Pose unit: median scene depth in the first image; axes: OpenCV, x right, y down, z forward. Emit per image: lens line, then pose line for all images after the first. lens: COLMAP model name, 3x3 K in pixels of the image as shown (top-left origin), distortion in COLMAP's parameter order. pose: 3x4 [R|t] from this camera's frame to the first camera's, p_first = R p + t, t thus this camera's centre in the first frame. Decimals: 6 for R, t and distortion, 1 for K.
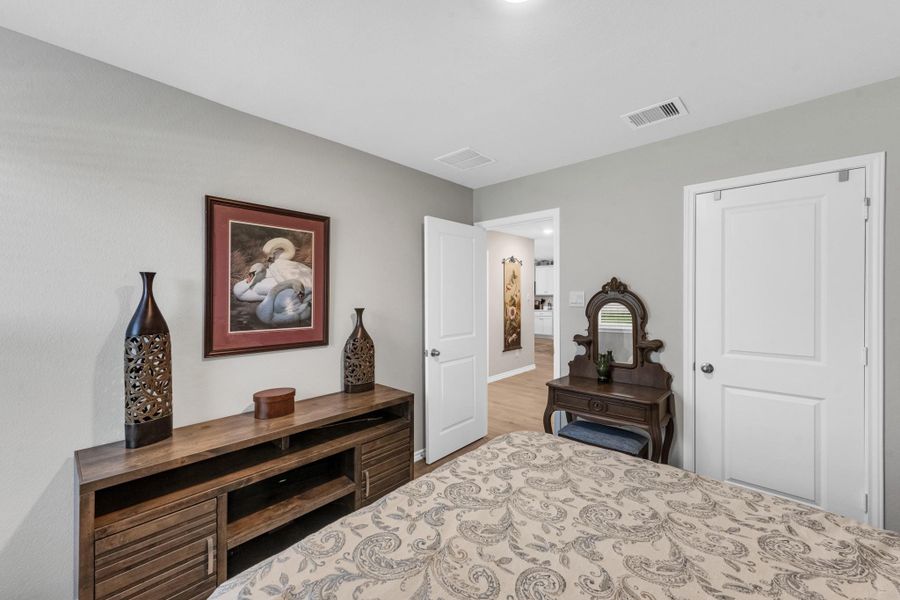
lens RADIAL K [[360.8, 0, 447.5], [0, 360.8, 305.9], [0, 0, 1]] dist [0.002335, 0.000089]
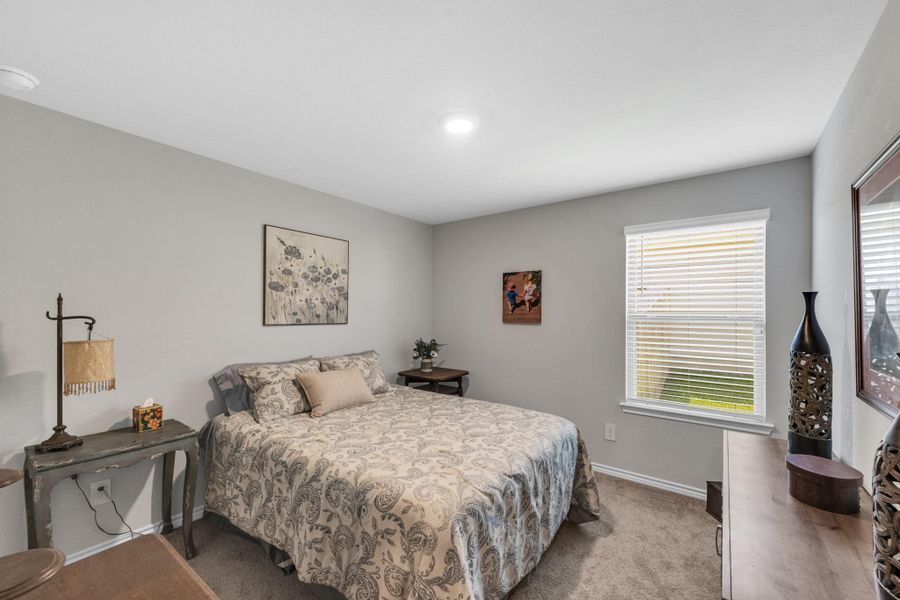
lens RADIAL K [[360.8, 0, 447.5], [0, 360.8, 305.9], [0, 0, 1]] dist [0.002335, 0.000089]
pose [[-0.995367, -0.008304, -0.095794, 0.355971], [-0.010181, 0.999765, 0.019124, -0.076778], [0.095613, 0.020010, -0.995217, 2.286333]]
